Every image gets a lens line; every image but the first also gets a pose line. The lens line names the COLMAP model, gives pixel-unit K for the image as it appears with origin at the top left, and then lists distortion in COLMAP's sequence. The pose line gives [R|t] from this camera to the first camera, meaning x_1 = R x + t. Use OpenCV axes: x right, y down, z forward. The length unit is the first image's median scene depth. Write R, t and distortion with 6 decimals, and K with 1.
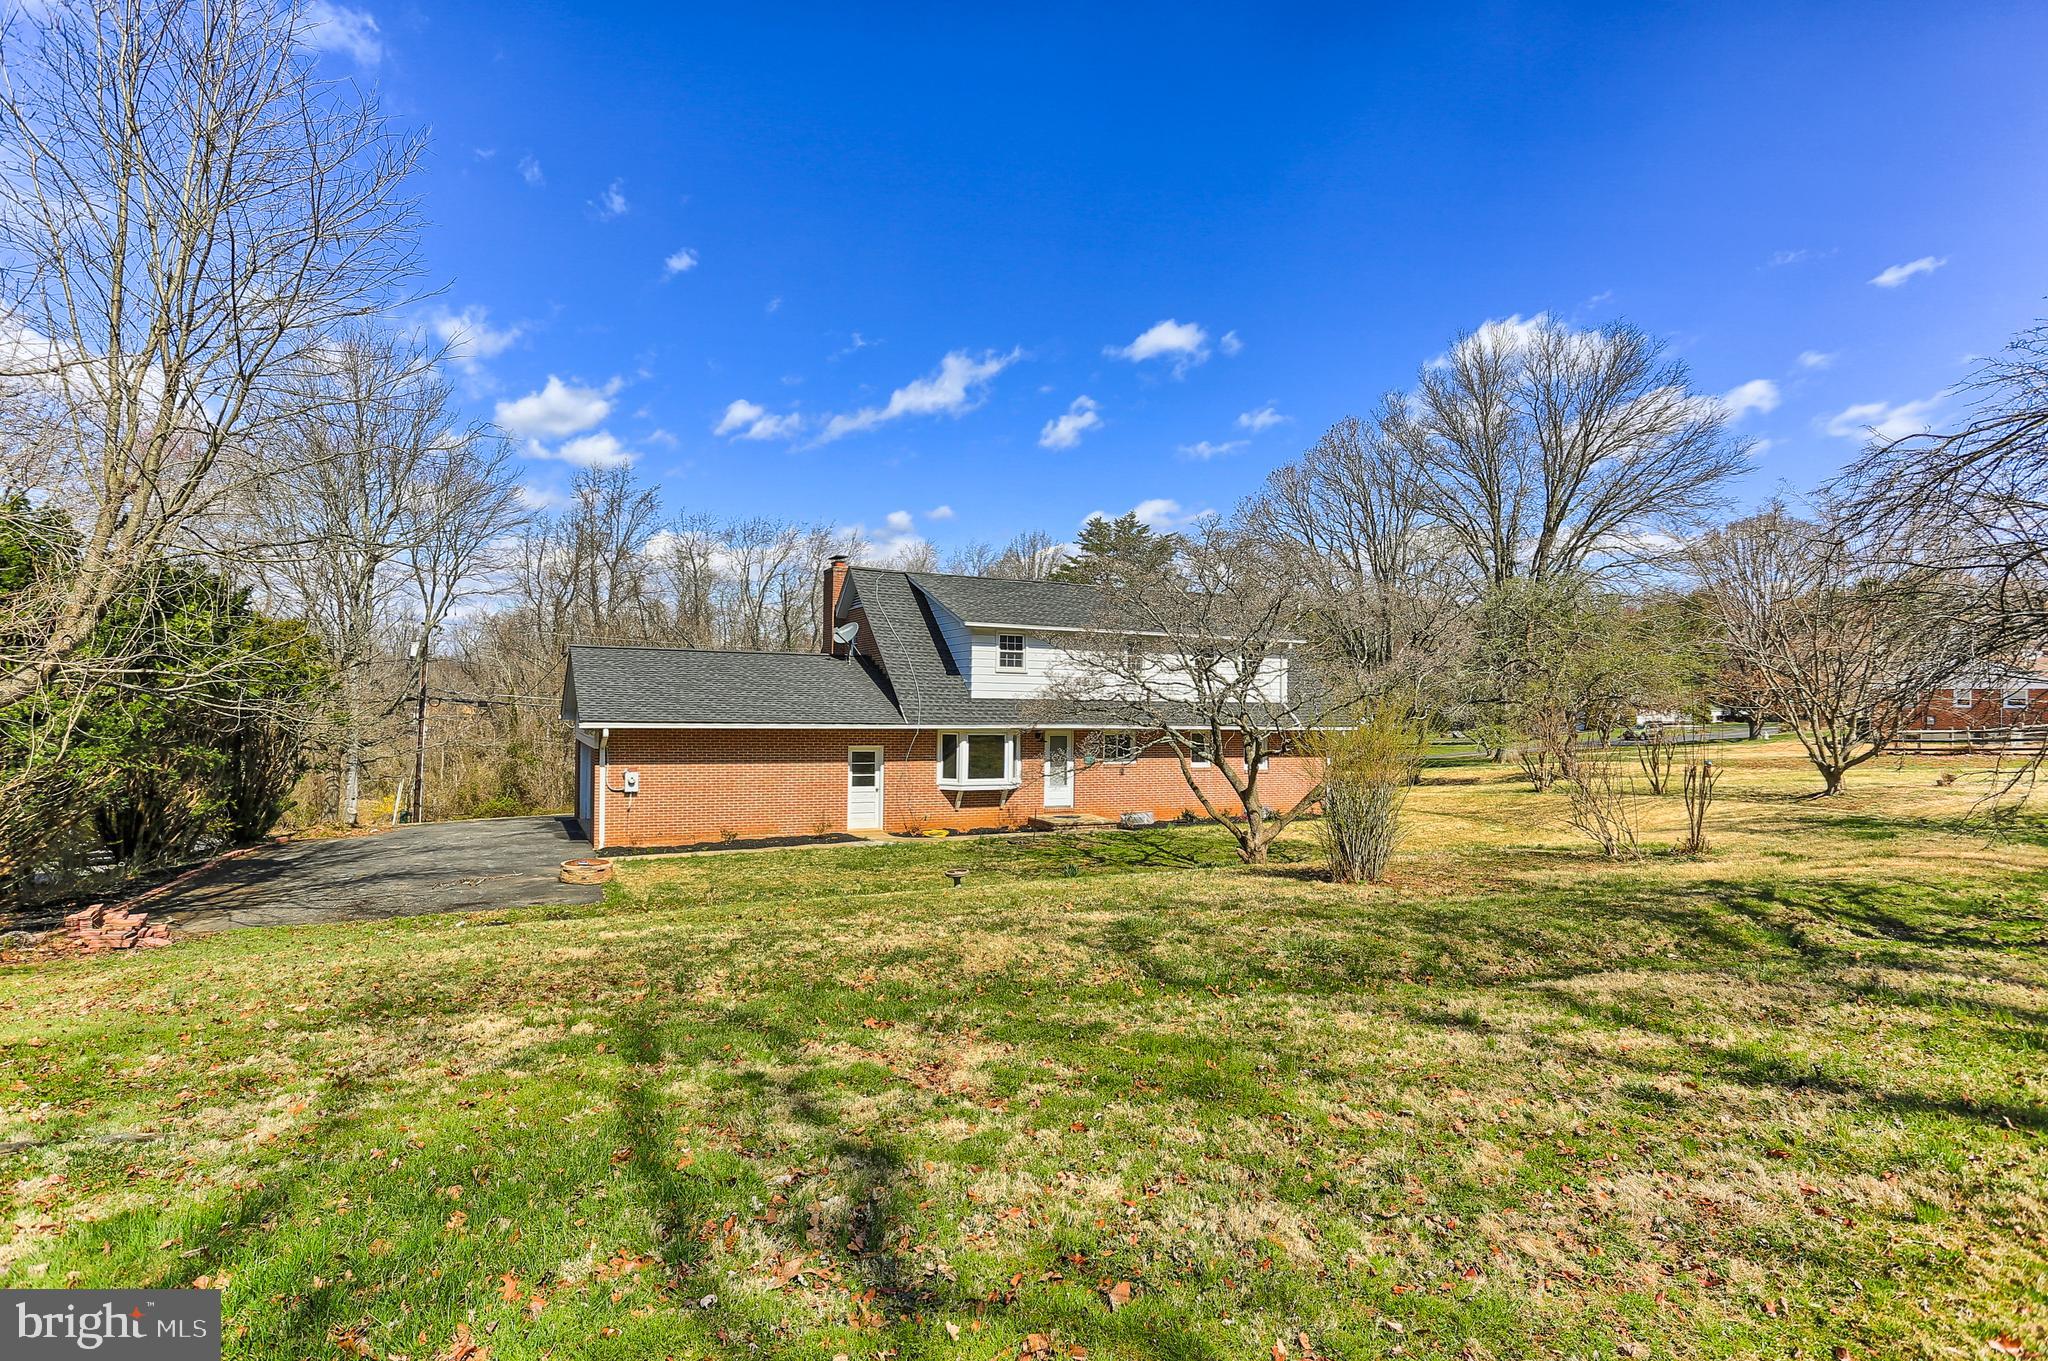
lens RADIAL K [[1155.0, 0, 1024.0], [0, 1155.0, 680.5], [0, 0, 1]] dist [-0.004470, -0.000348]
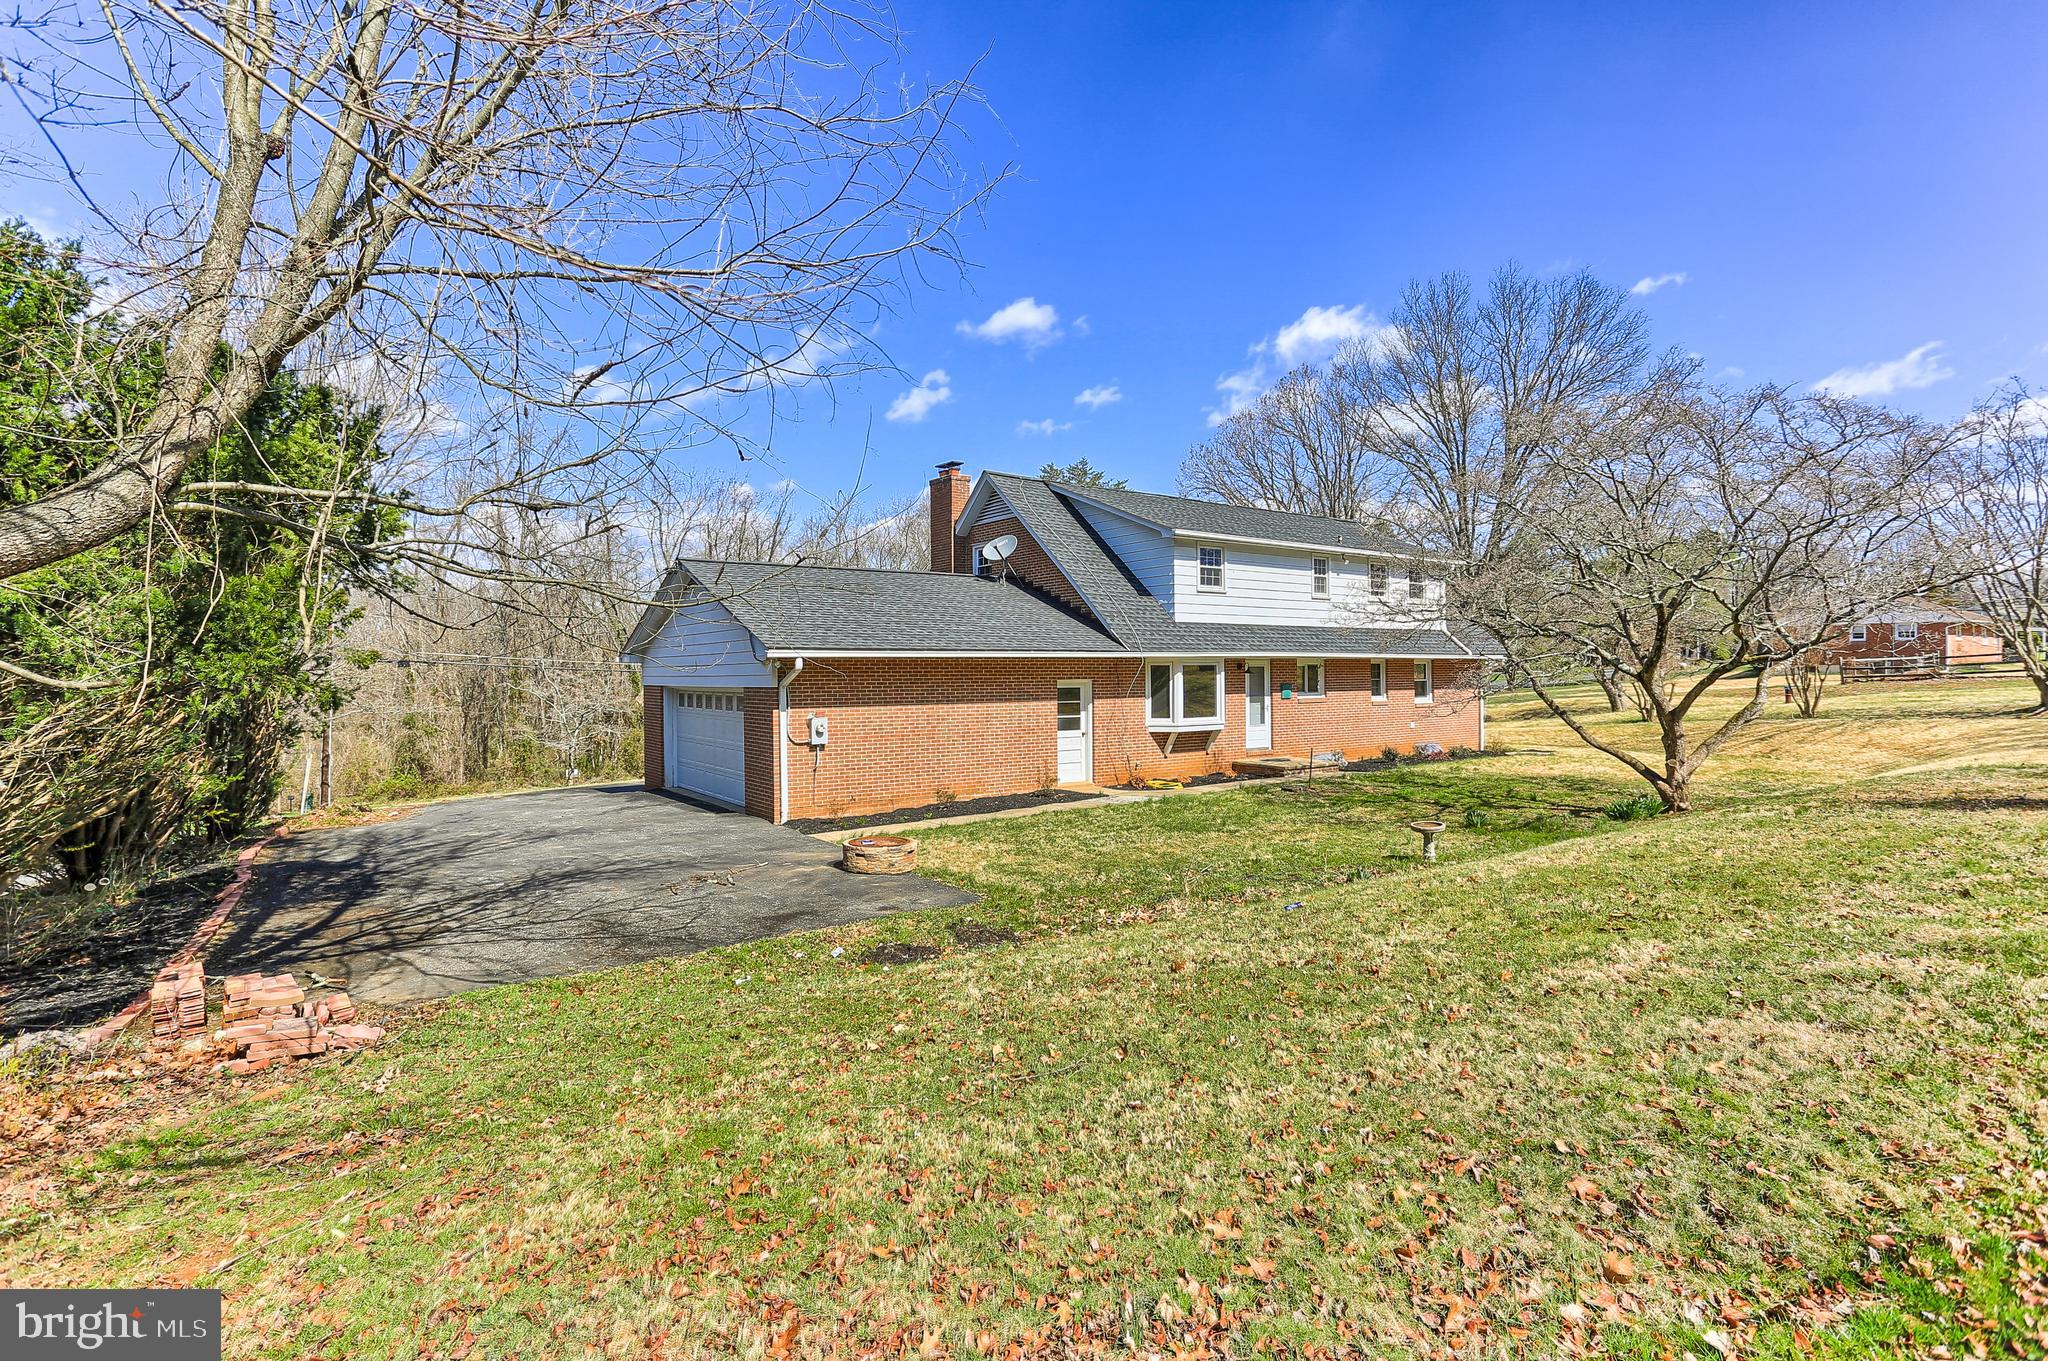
lens RADIAL K [[1054.3, 0, 1024.9], [0, 1054.3, 654.5], [0, 0, 1]] dist [-0.022749, 0.000560]
pose [[0.980269, -0.018881, 0.196766, -0.302826], [0.018487, 0.999822, 0.003839, 0.034048], [-0.196803, -0.000125, 0.980443, 0.273805]]
